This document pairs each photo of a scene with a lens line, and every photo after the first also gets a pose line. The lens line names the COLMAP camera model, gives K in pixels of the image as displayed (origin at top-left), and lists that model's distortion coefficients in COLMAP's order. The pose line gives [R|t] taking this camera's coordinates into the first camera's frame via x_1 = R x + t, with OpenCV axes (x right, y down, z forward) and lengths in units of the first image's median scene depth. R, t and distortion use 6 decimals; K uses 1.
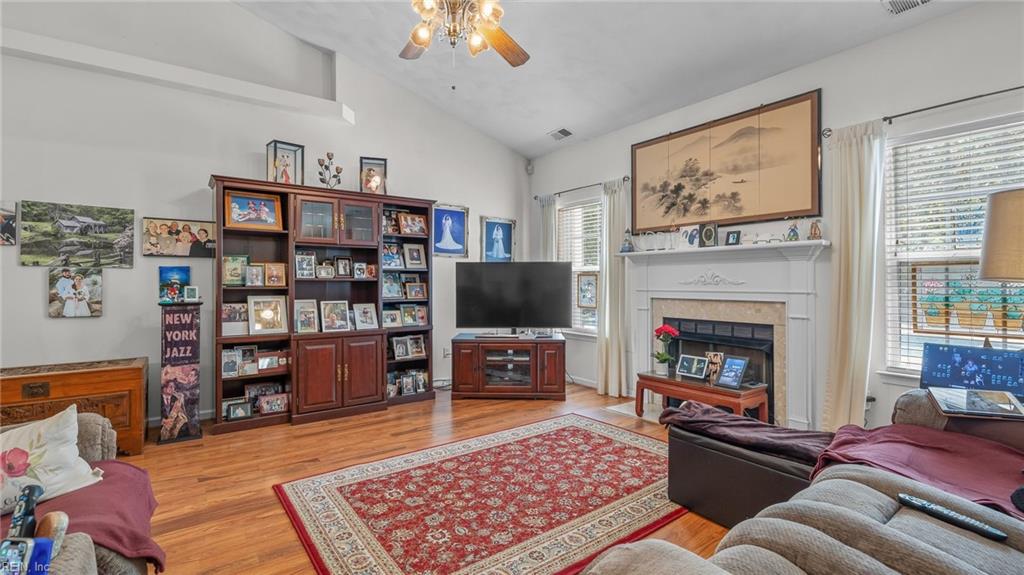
lens RADIAL K [[461.8, 0, 503.3], [0, 461.8, 280.2], [0, 0, 1]] dist [0.000030, 0.000084]
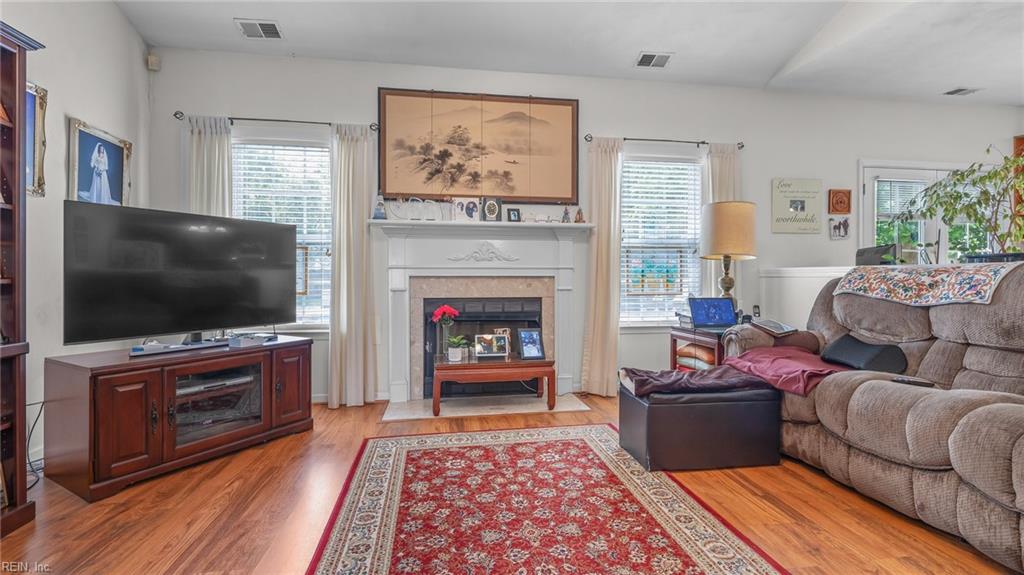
lens RADIAL K [[456.3, 0, 511.8], [0, 456.3, 276.5], [0, 0, 1]] dist [0.001326, 0.000136]
pose [[0.447235, 0.004540, 0.894405, -0.413352], [-0.004093, 0.999987, -0.003029, 0.048441], [-0.894407, -0.002306, 0.447248, 0.550028]]
